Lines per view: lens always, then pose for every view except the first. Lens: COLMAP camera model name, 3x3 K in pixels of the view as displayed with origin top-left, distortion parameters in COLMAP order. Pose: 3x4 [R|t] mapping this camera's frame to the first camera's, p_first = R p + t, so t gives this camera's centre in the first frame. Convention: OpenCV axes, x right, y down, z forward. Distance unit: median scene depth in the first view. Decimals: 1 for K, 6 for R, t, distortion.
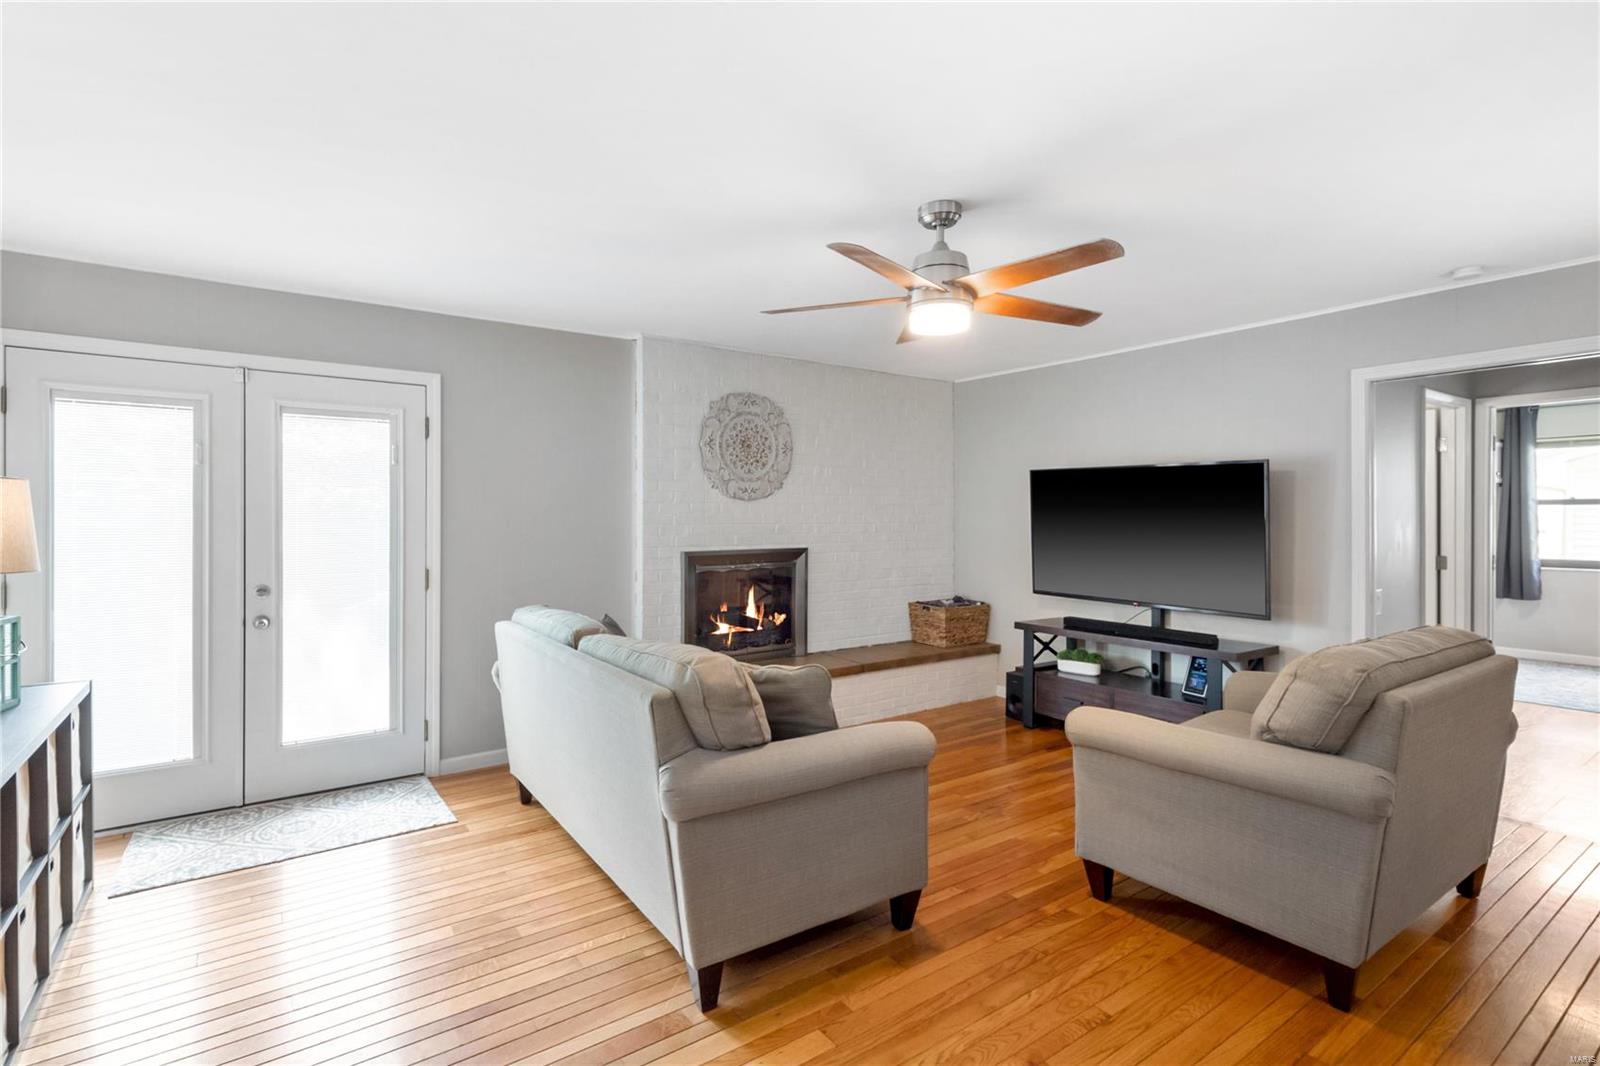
lens RADIAL K [[770.7, 0, 799.7], [0, 770.7, 523.1], [0, 0, 1]] dist [0.003507, 0.000644]
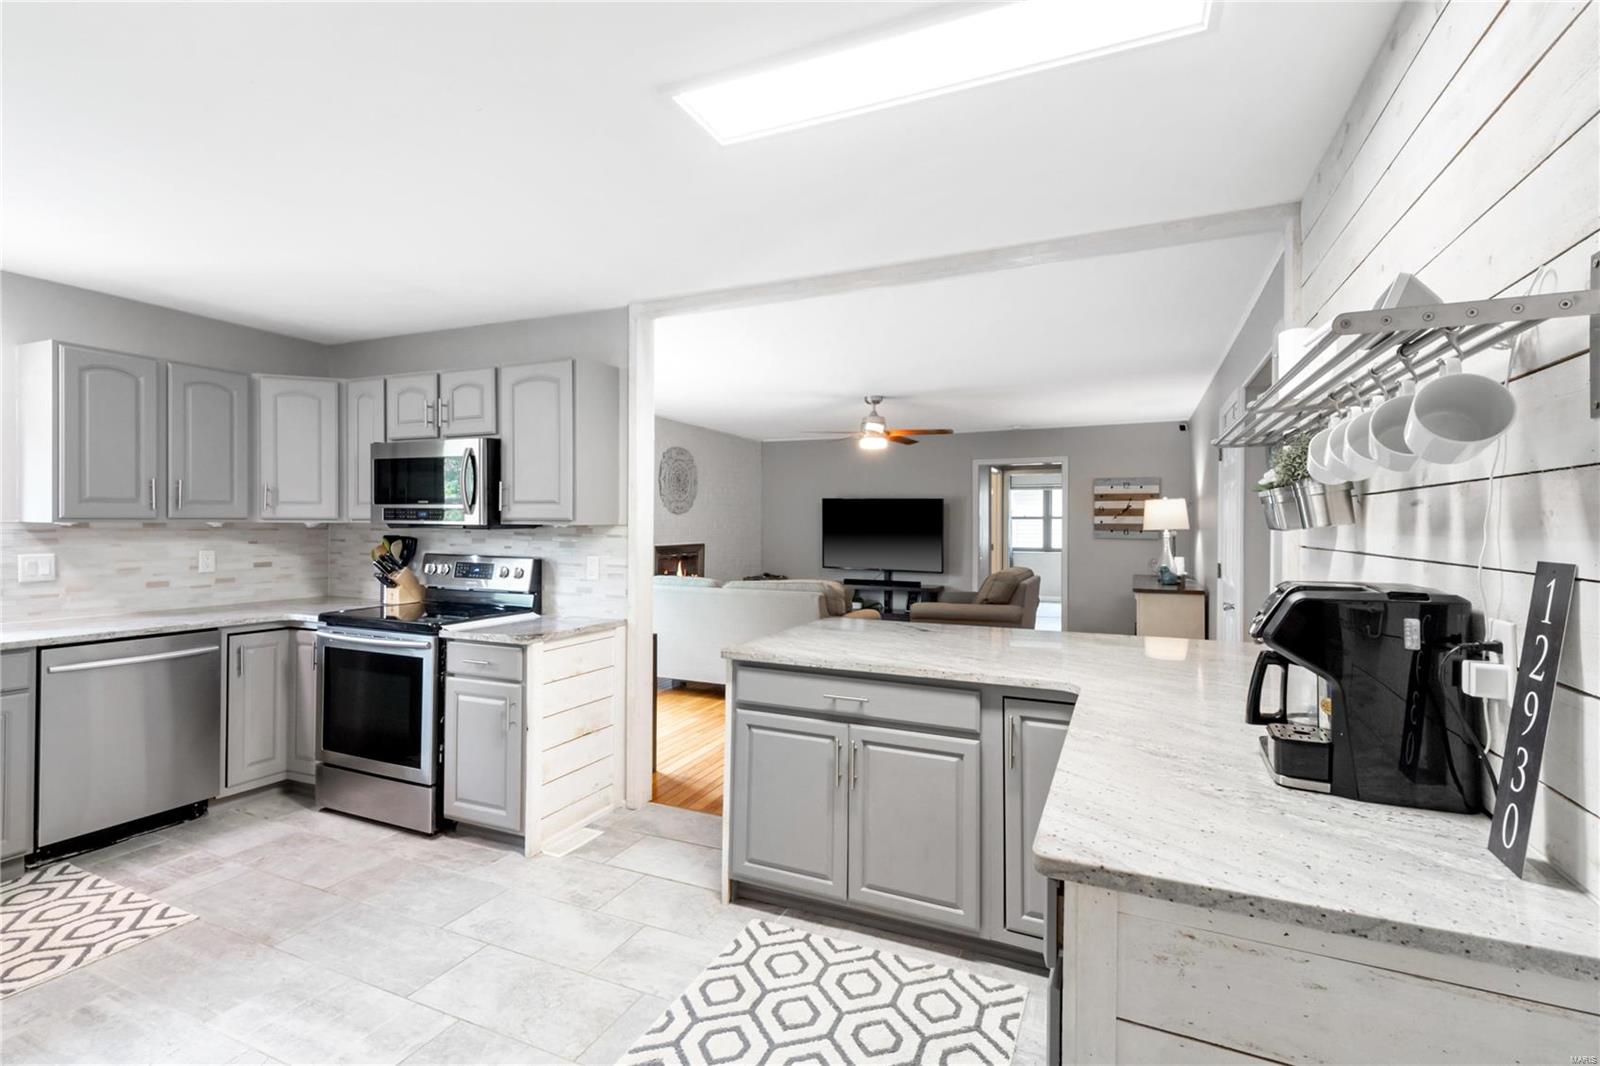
lens RADIAL K [[770.7, 0, 799.7], [0, 770.7, 523.1], [0, 0, 1]] dist [0.003507, 0.000644]
pose [[0.856504, 0.002463, 0.516134, -0.697778], [0.002303, 0.999960, -0.008593, 0.004009], [-0.516135, 0.008549, 0.856465, -0.520113]]
